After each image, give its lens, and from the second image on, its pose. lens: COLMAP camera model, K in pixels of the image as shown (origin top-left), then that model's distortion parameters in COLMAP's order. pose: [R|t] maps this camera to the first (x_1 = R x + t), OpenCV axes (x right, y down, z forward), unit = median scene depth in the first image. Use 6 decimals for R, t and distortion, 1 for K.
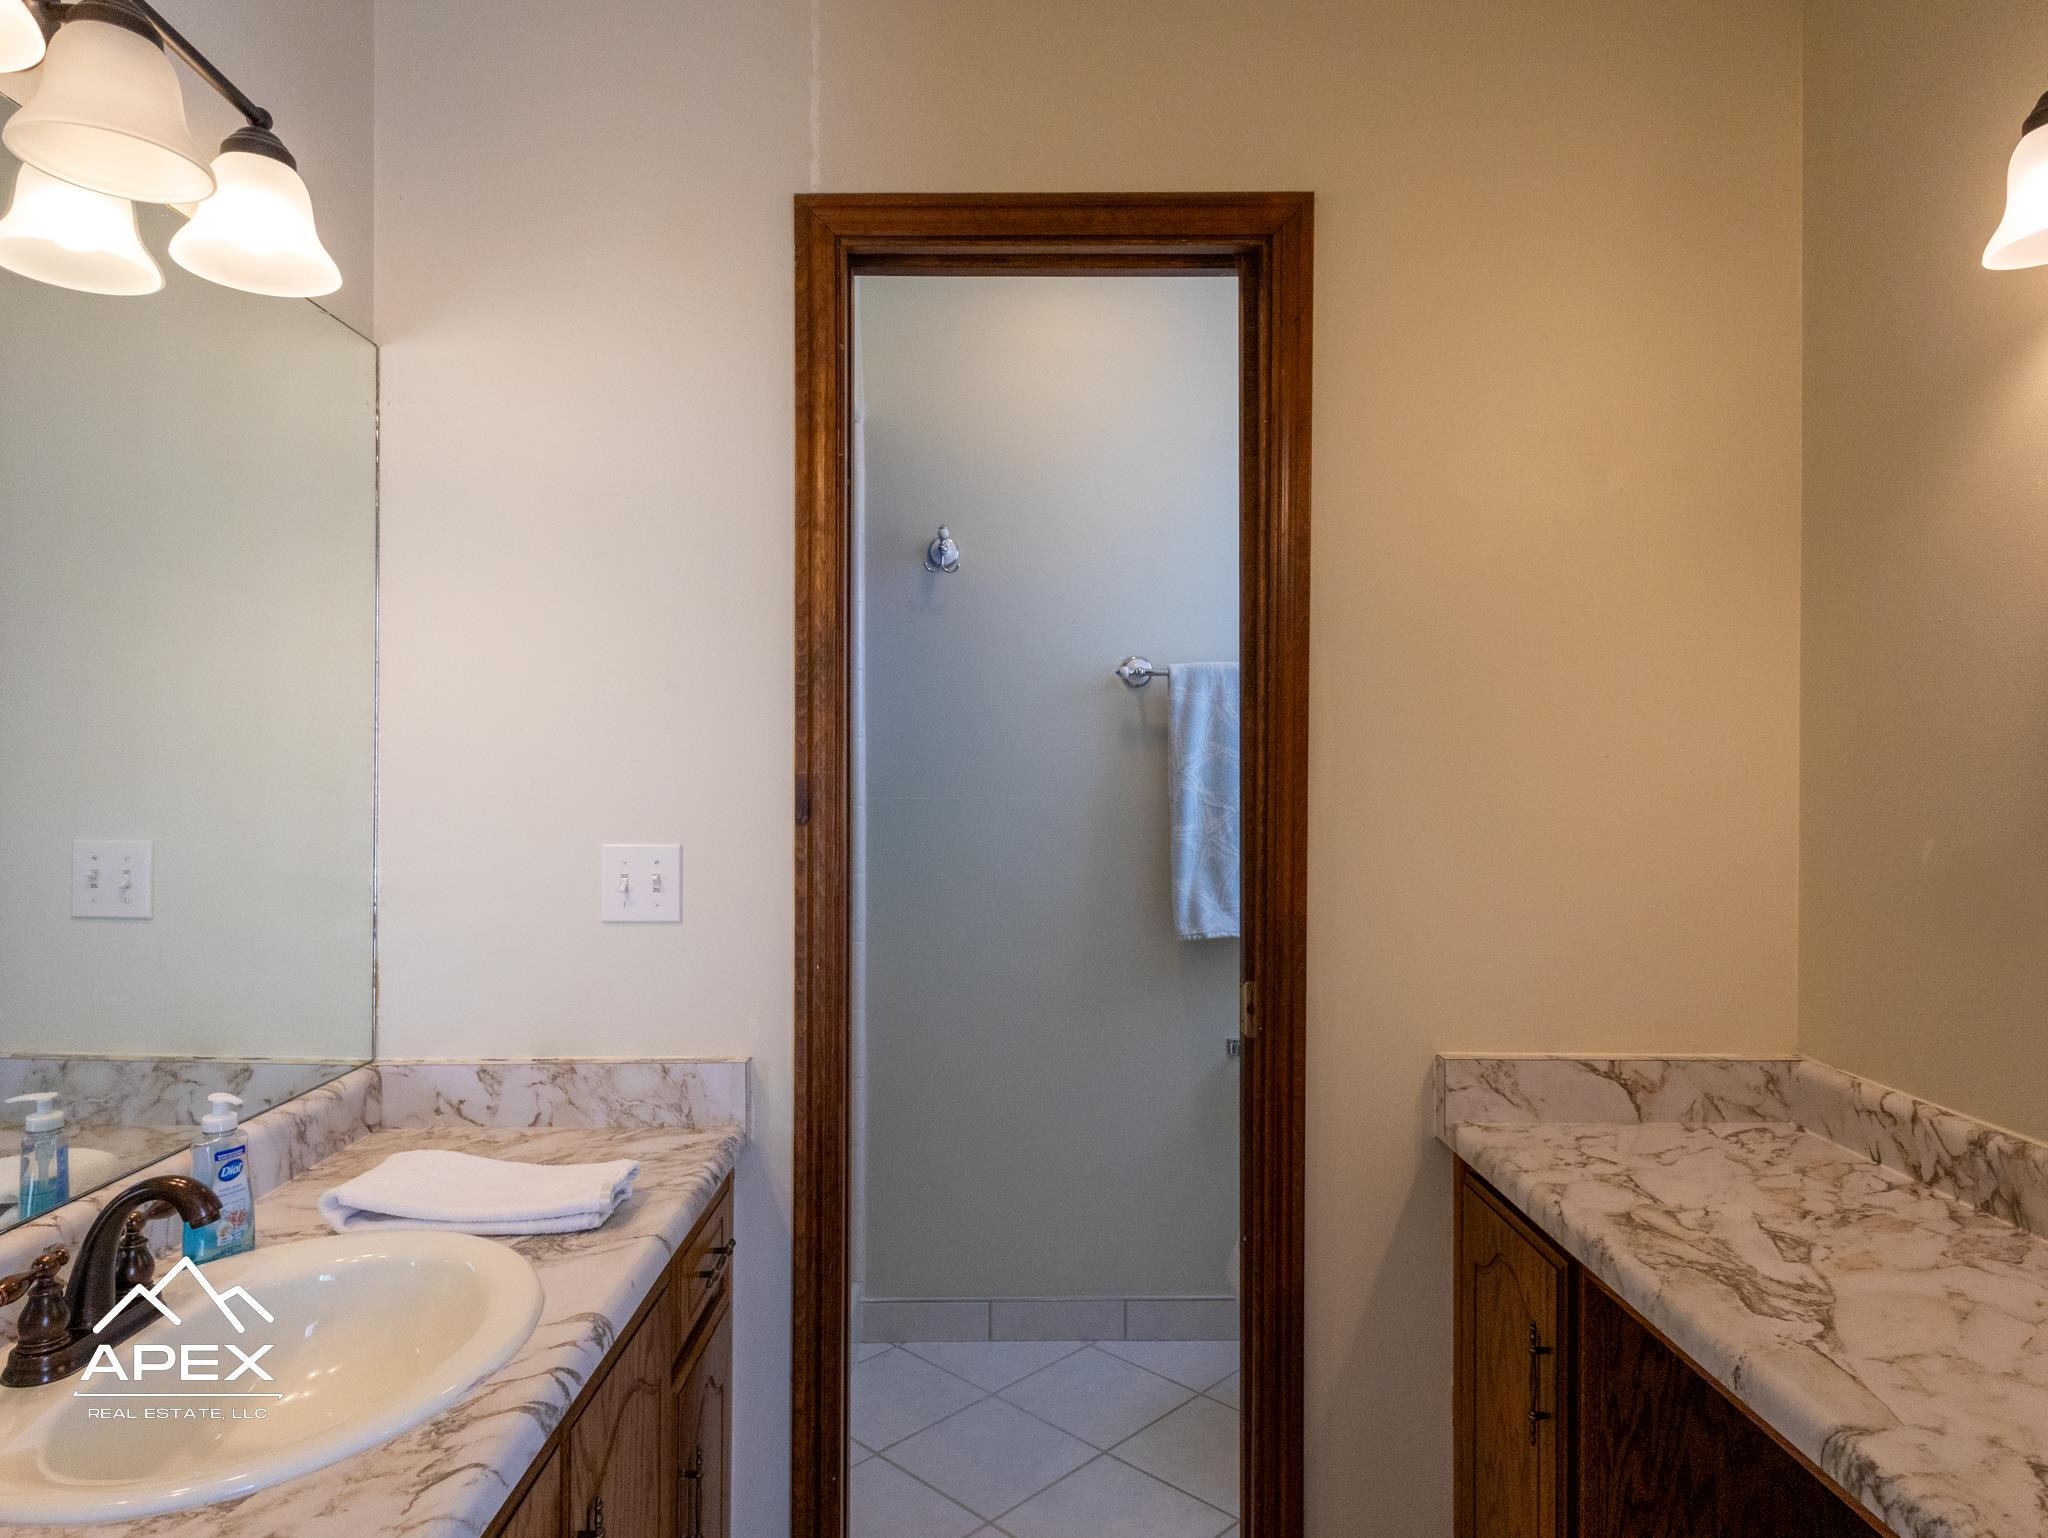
lens RADIAL K [[1239.8, 0, 1024.0], [0, 1239.8, 769.0], [0, 0, 1]] dist [0.005968, 0.002379]
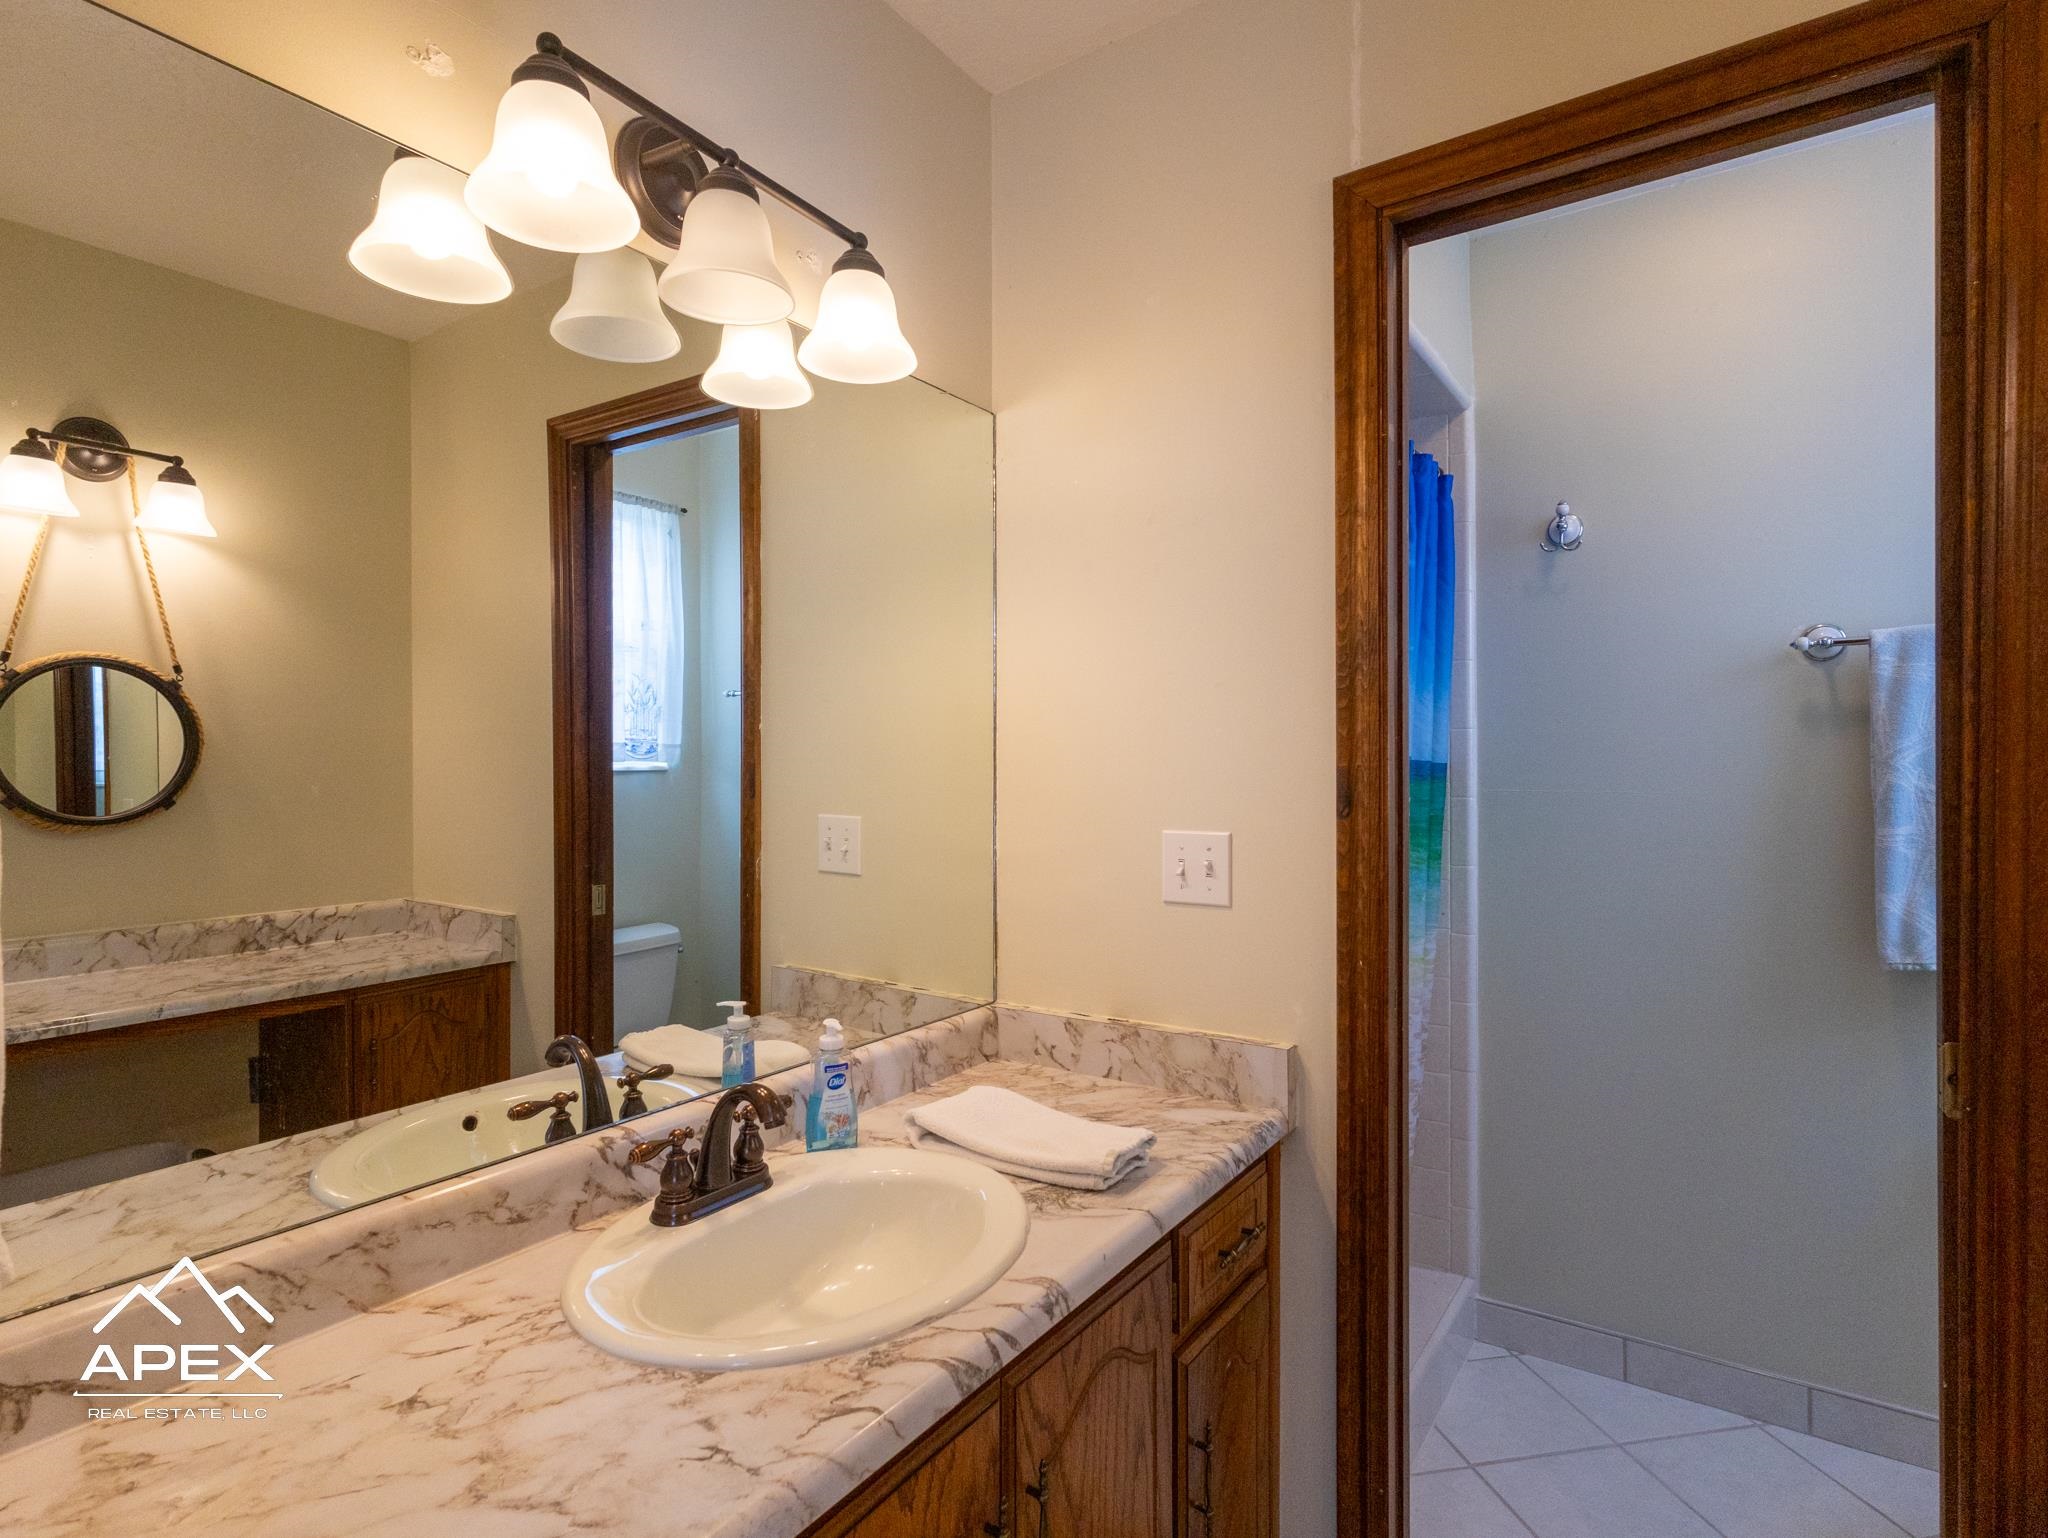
lens RADIAL K [[1067.4, 0, 1013.7], [0, 1067.4, 768.2], [0, 0, 1]] dist [0.006001, 0.001159]
pose [[0.820370, -0.001841, -0.571829, 0.092256], [0.005179, 0.999978, 0.004211, 0.000947], [0.571809, -0.006416, 0.820362, 0.154227]]
